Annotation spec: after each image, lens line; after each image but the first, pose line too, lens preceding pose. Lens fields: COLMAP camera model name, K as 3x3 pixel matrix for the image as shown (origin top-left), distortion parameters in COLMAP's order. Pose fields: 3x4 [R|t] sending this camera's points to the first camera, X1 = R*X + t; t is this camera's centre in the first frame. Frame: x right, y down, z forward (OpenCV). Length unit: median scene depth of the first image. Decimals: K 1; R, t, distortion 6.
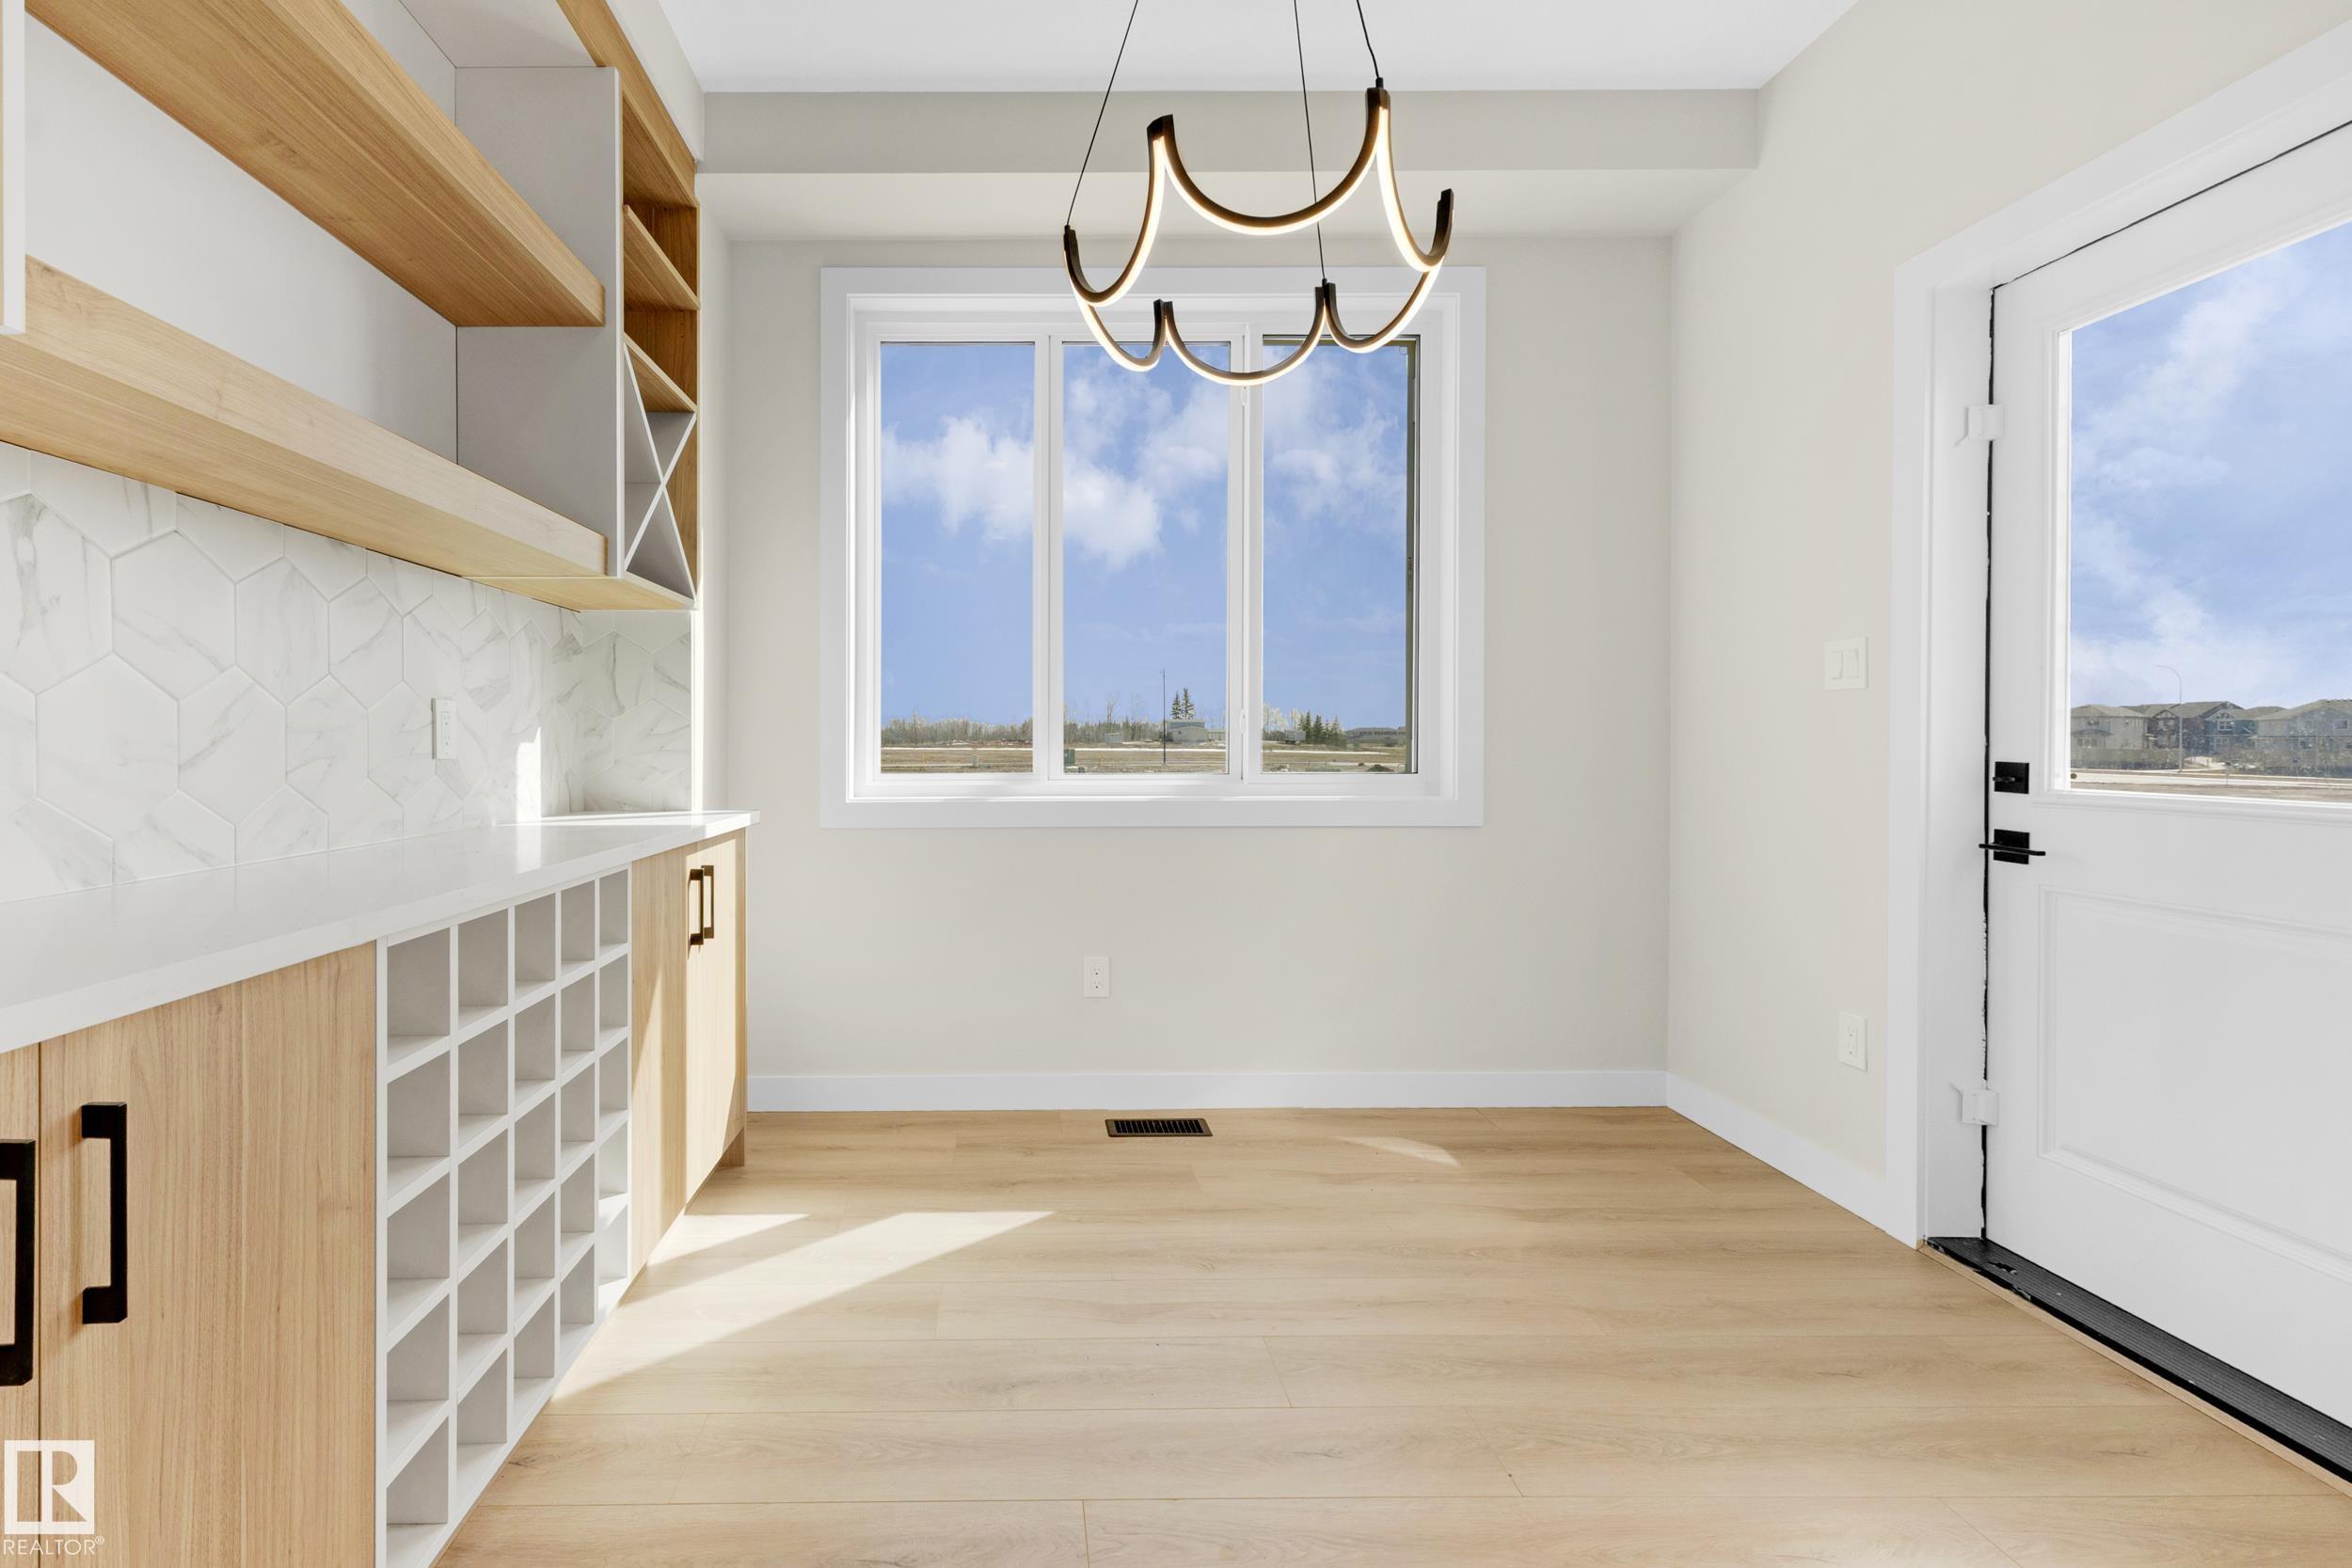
lens RADIAL K [[1040.6, 0, 1042.3], [0, 1040.6, 747.8], [0, 0, 1]] dist [-0.003974, -0.000261]
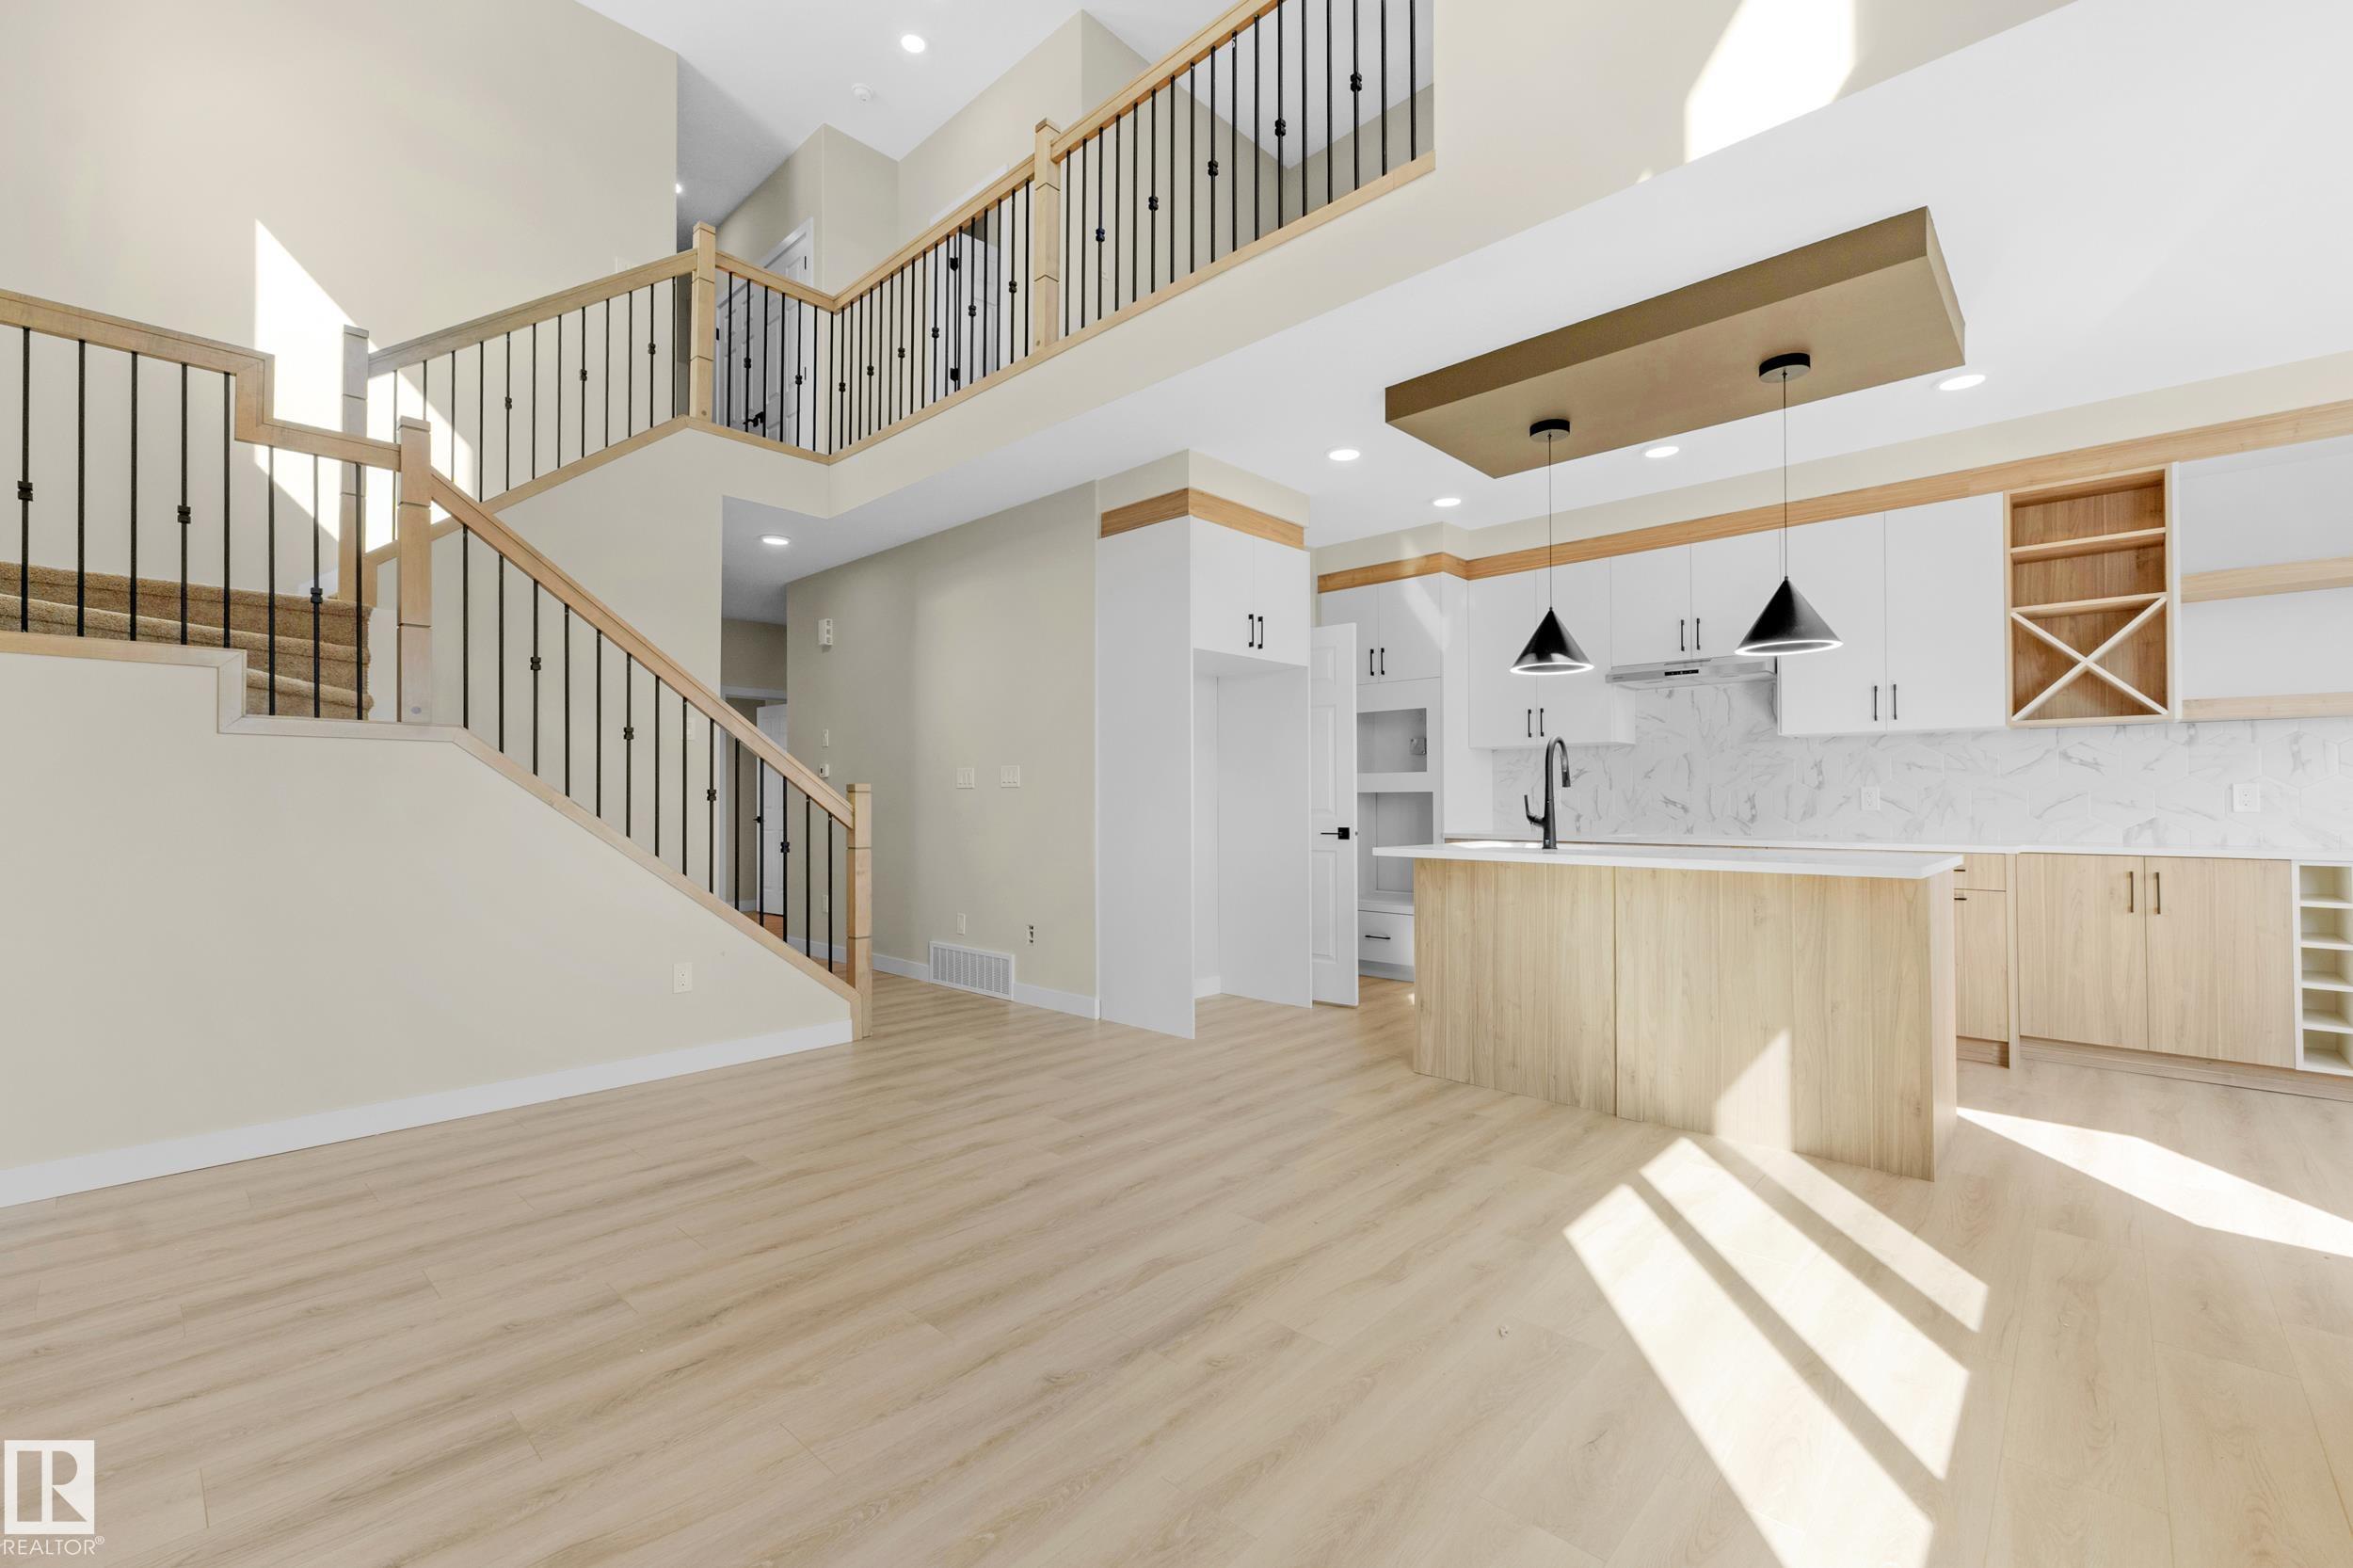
lens RADIAL K [[991.5, 0, 1181.1], [0, 991.5, 791.6], [0, 0, 1]] dist [-0.005959, 0.003729]
pose [[-0.687834, -0.001984, -0.725866, 1.787726], [0.000188, 0.999996, -0.002912, -0.014166], [0.725868, -0.002139, -0.687830, 0.247818]]
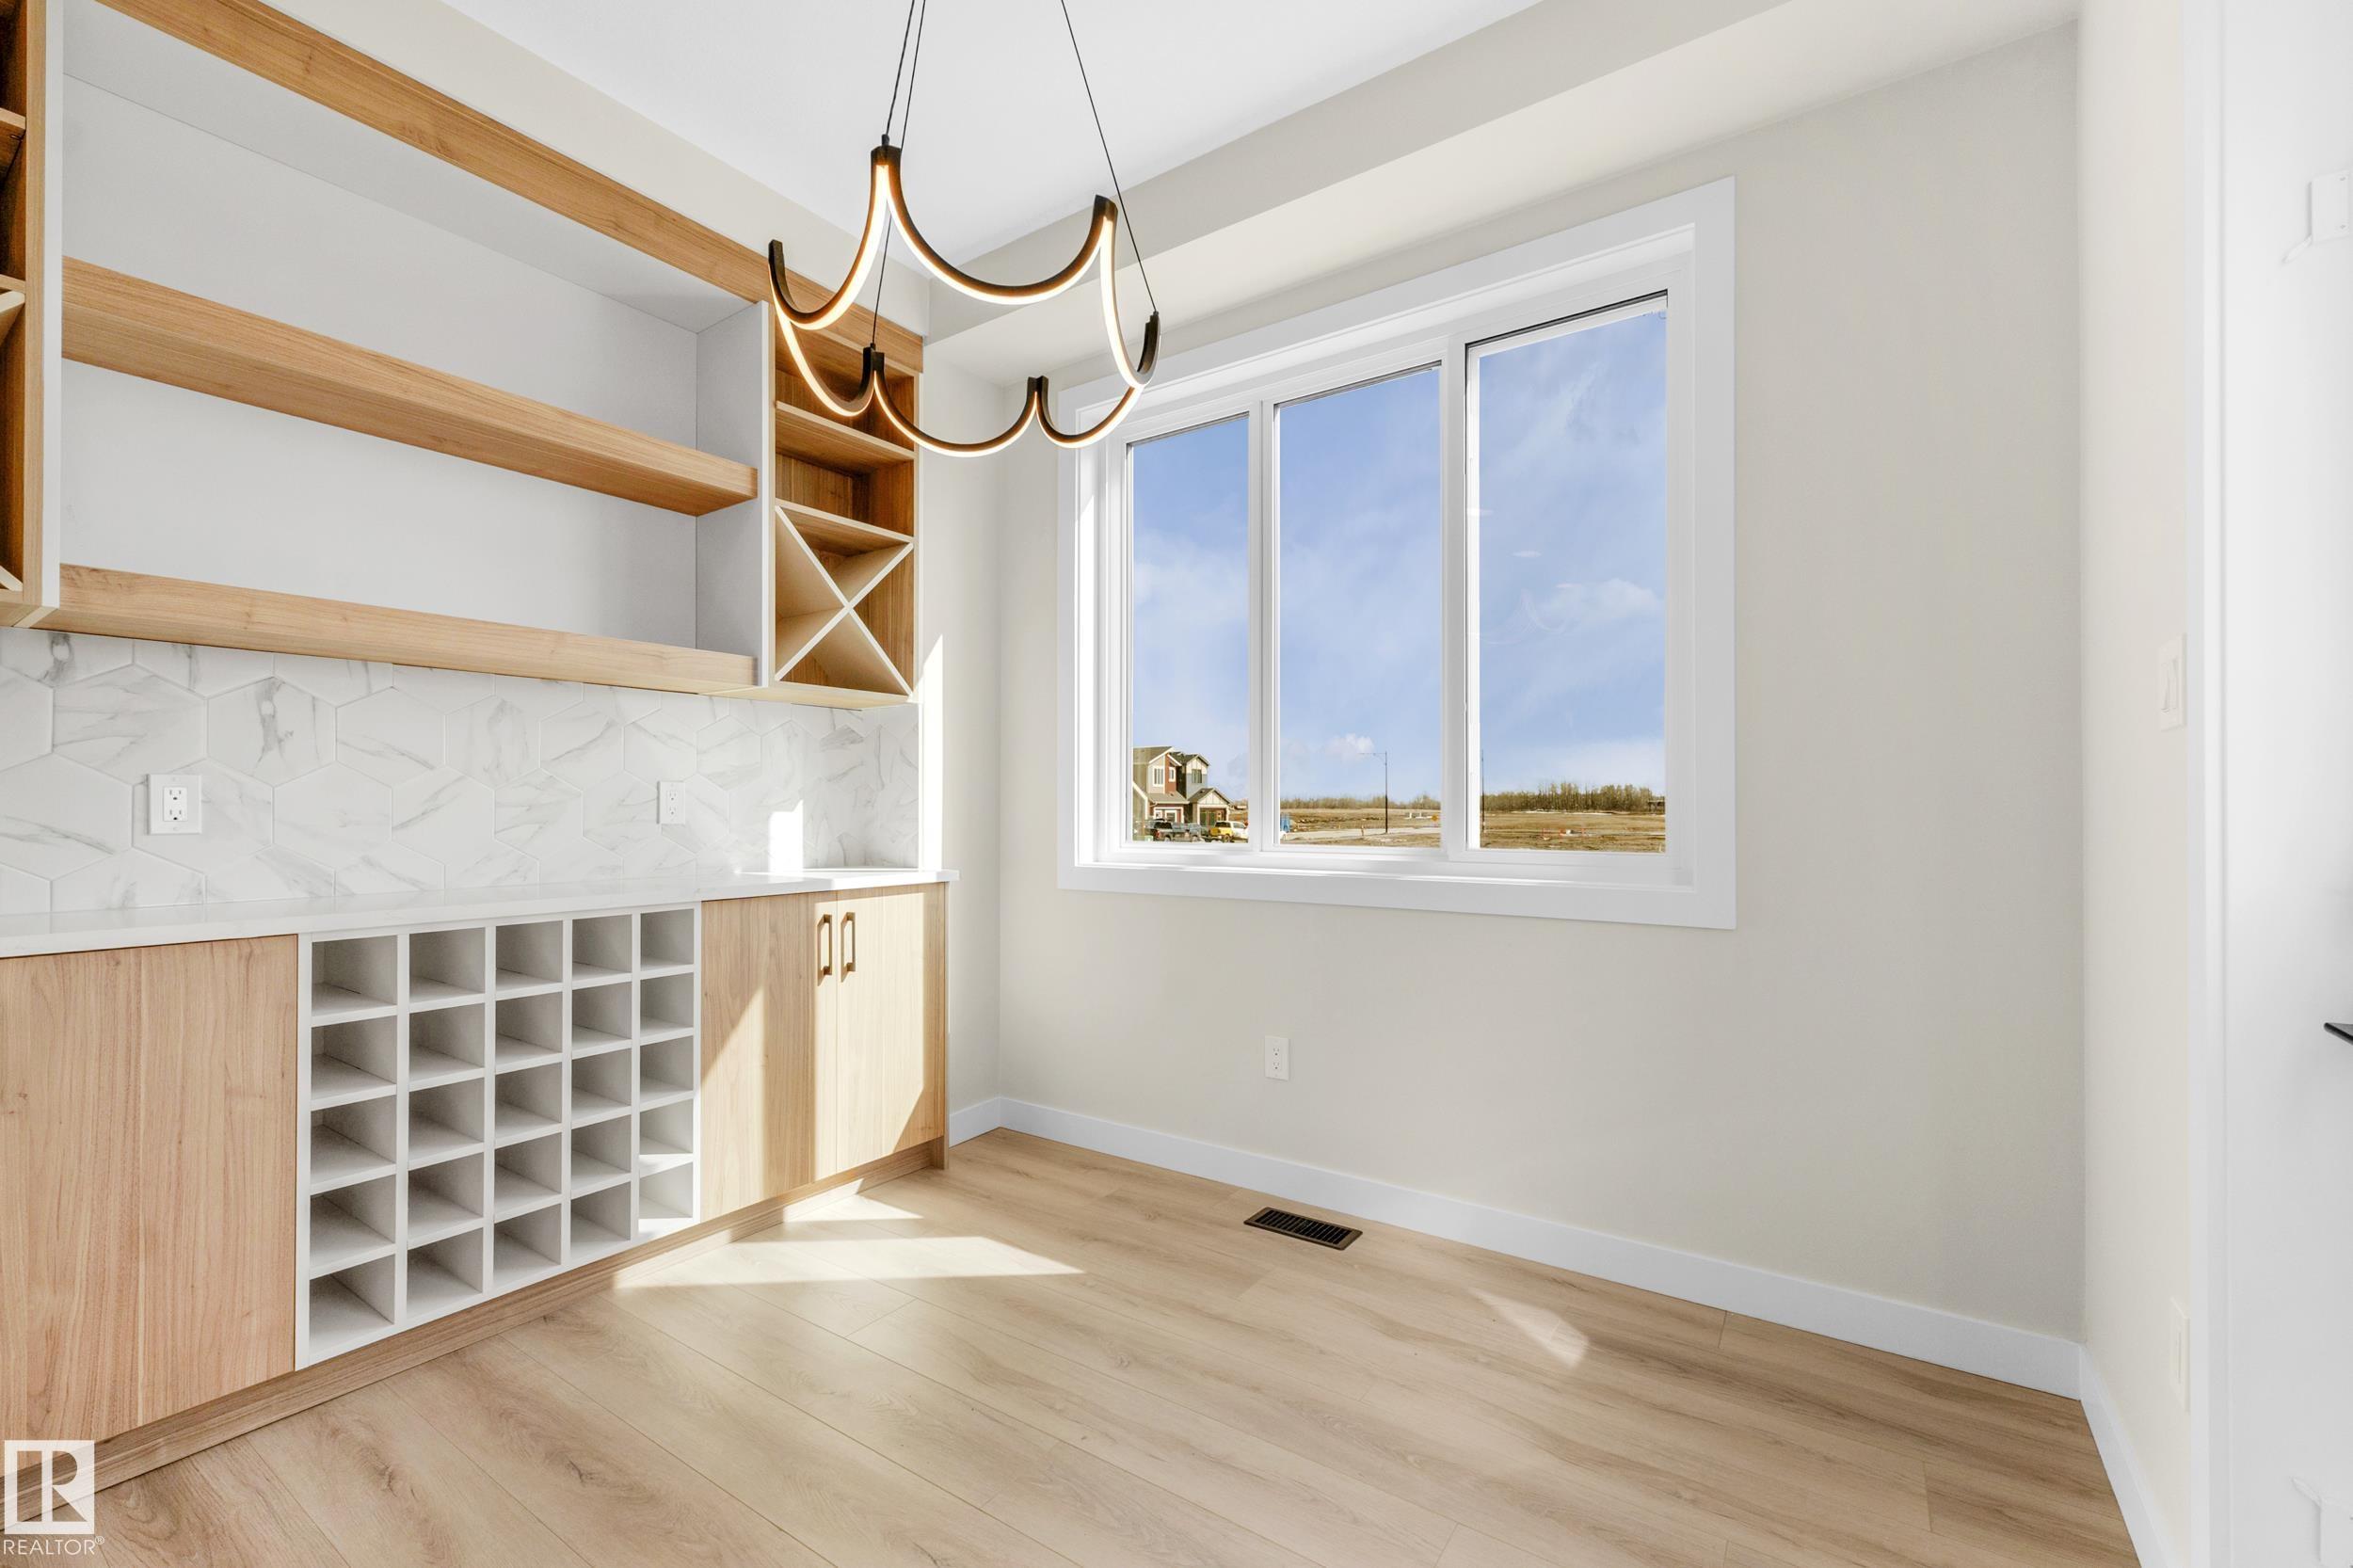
lens RADIAL K [[991.5, 0, 1156.8], [0, 991.5, 799.0], [0, 0, 1]] dist [-0.005959, 0.003729]
pose [[0.815261, -0.003433, -0.579084, 0.570013], [-0.004909, 0.999906, -0.012840, -0.007062], [0.579073, 0.013310, 0.815167, 0.215279]]
